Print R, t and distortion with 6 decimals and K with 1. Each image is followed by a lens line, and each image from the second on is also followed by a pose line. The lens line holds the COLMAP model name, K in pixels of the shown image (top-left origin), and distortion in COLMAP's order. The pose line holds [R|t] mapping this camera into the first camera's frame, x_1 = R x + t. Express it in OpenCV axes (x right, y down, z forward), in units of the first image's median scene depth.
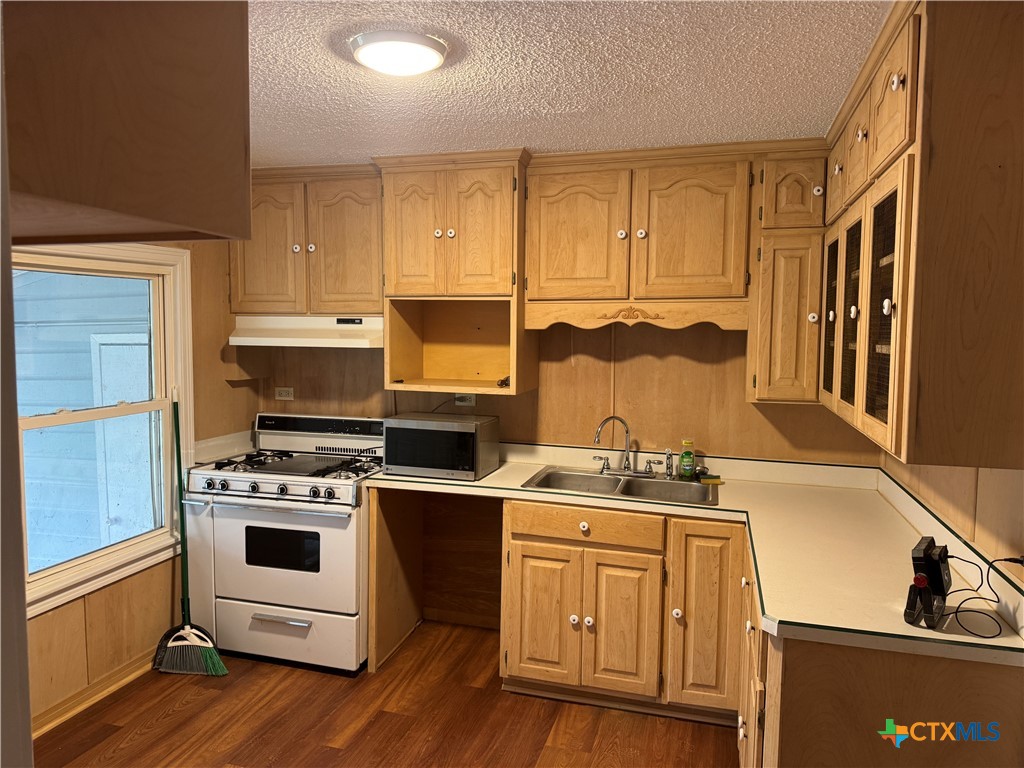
lens RADIAL K [[705.2, 0, 516.8], [0, 705.2, 380.6], [0, 0, 1]] dist [-0.000064, -0.001423]
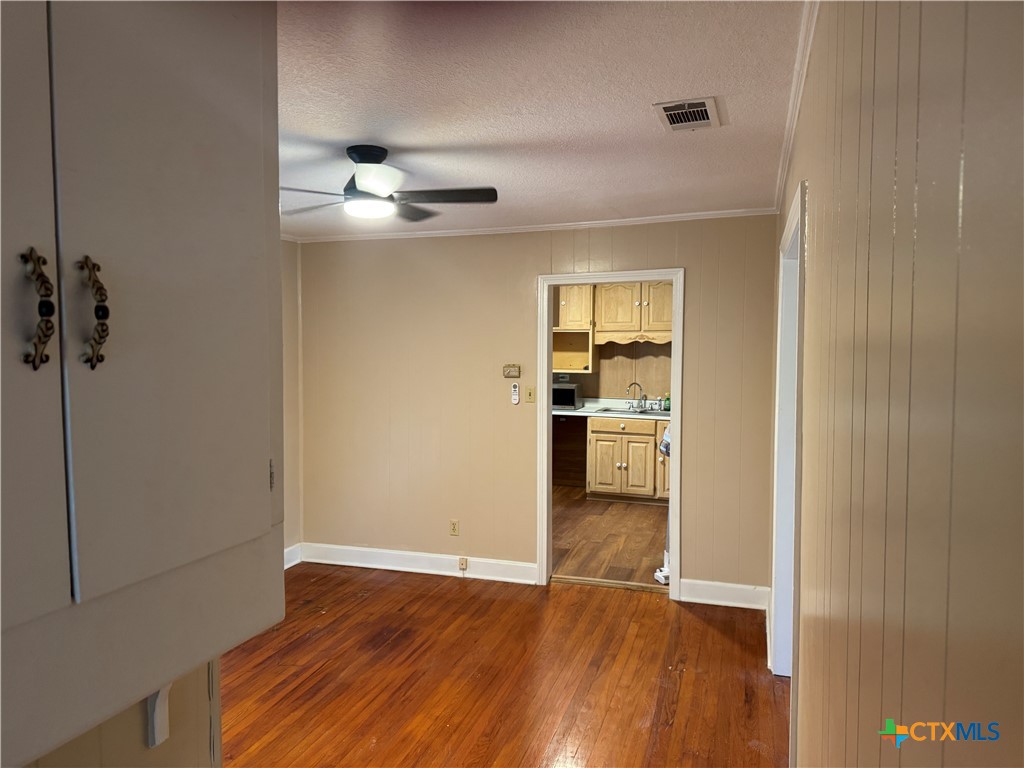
lens RADIAL K [[705.2, 0, 504.5], [0, 705.2, 386.0], [0, 0, 1]] dist [-0.000064, -0.001423]
pose [[0.998572, -0.005406, -0.053153, -0.167309], [0.004779, 0.999918, -0.011913, 0.090709], [0.053213, 0.011642, 0.998515, -1.344313]]
